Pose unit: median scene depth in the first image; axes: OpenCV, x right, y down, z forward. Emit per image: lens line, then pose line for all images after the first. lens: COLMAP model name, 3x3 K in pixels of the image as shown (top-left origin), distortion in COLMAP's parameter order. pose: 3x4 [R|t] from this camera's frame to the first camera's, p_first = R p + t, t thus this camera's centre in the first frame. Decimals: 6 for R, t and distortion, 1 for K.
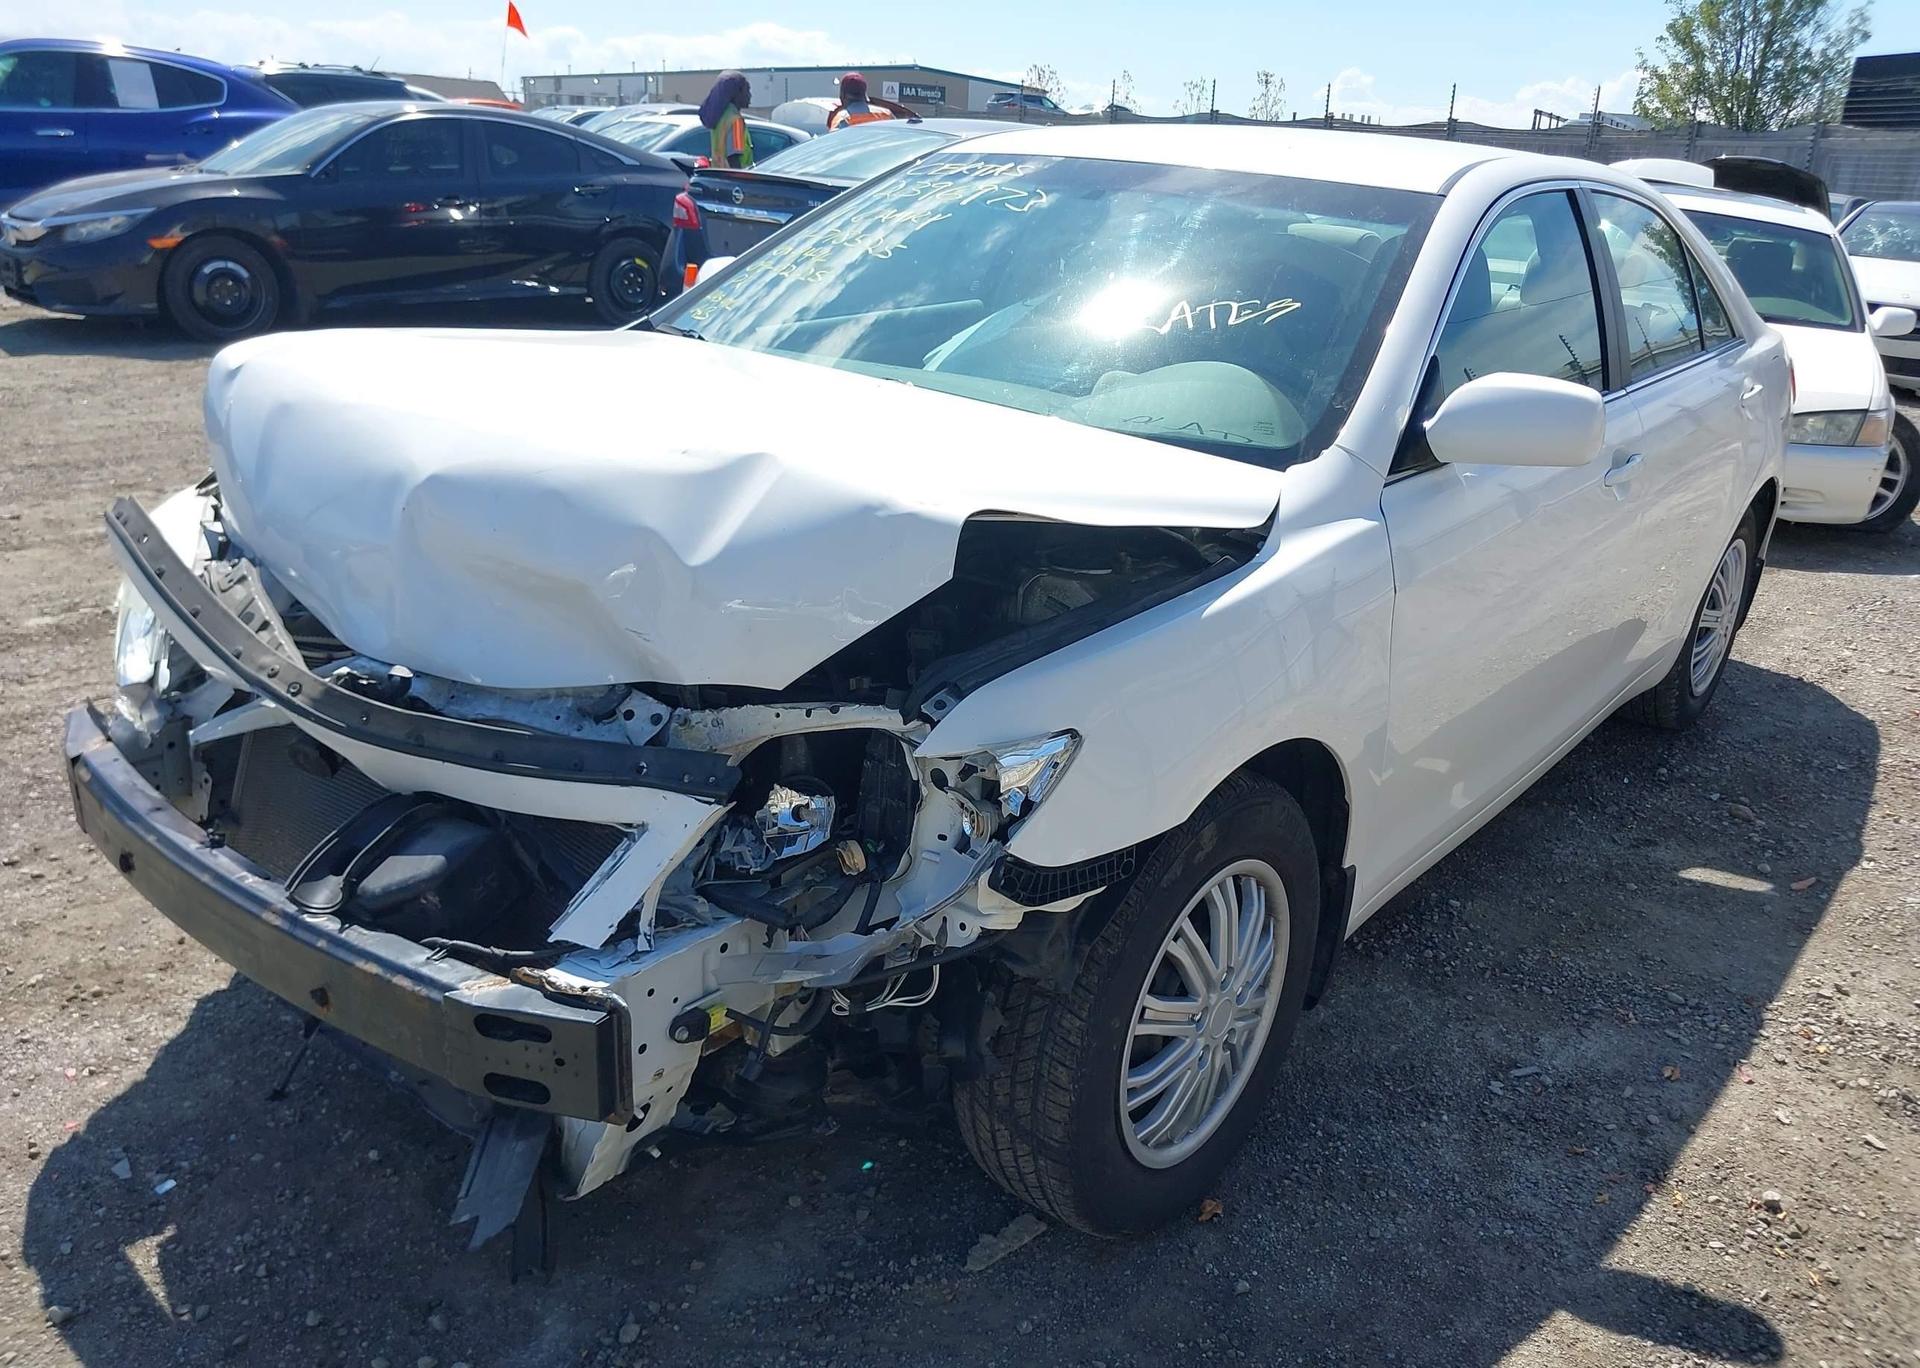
lens RADIAL K [[1500.8, 0, 997.9], [0, 1500.8, 692.9], [0, 0, 1]] dist [0.017962, -0.024201]
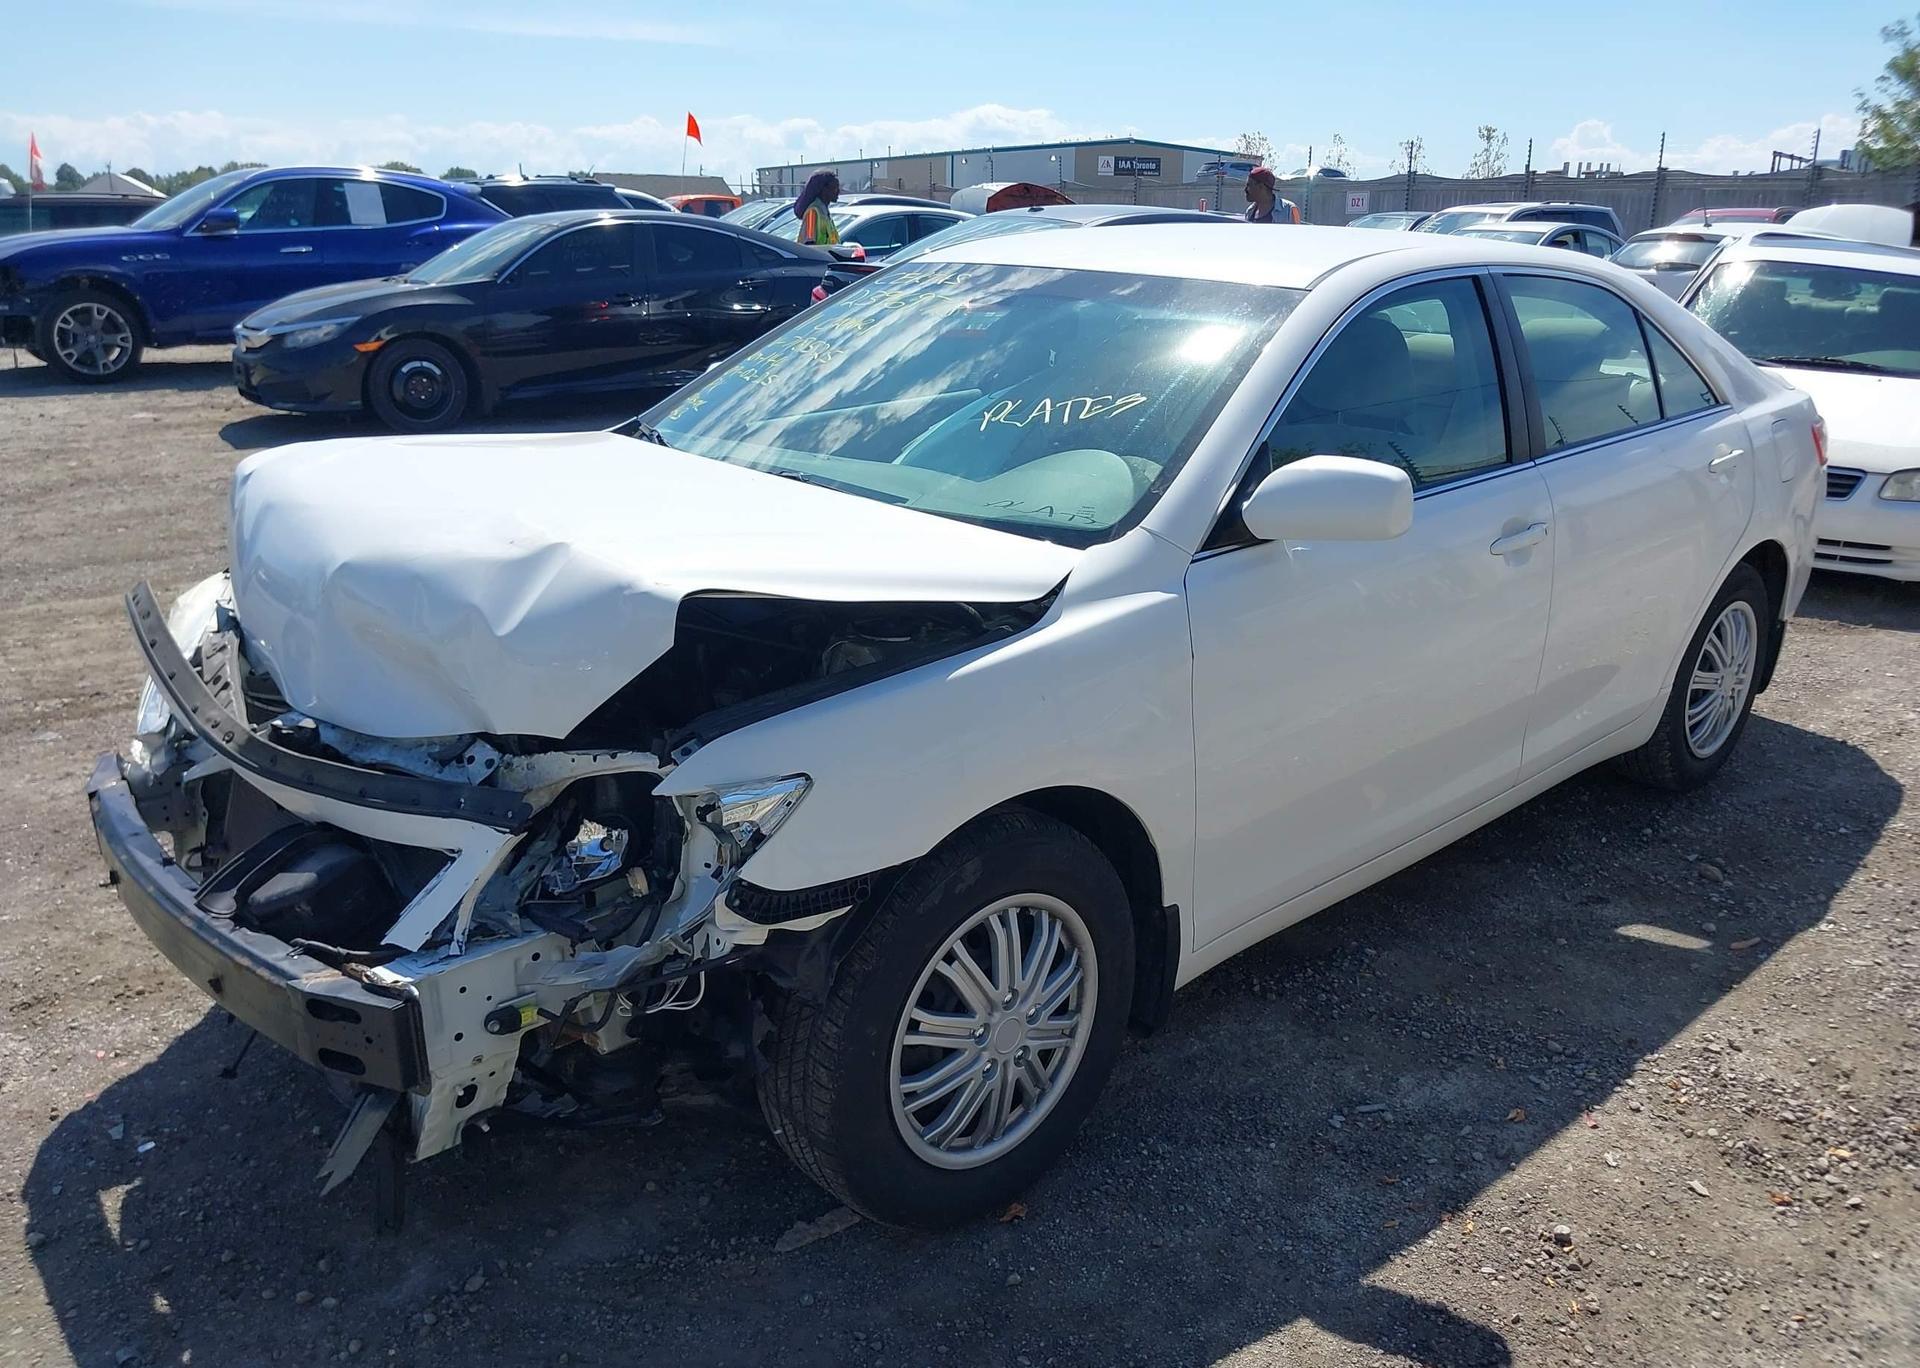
lens RADIAL K [[1500.8, 0, 1008.3], [0, 1500.8, 683.5], [0, 0, 1]] dist [0.017962, -0.024201]
pose [[0.989822, 0.000381, -0.142310, 0.301969], [-0.007106, 0.998882, -0.046746, 0.005816], [0.142133, 0.047282, 0.988718, -0.118008]]
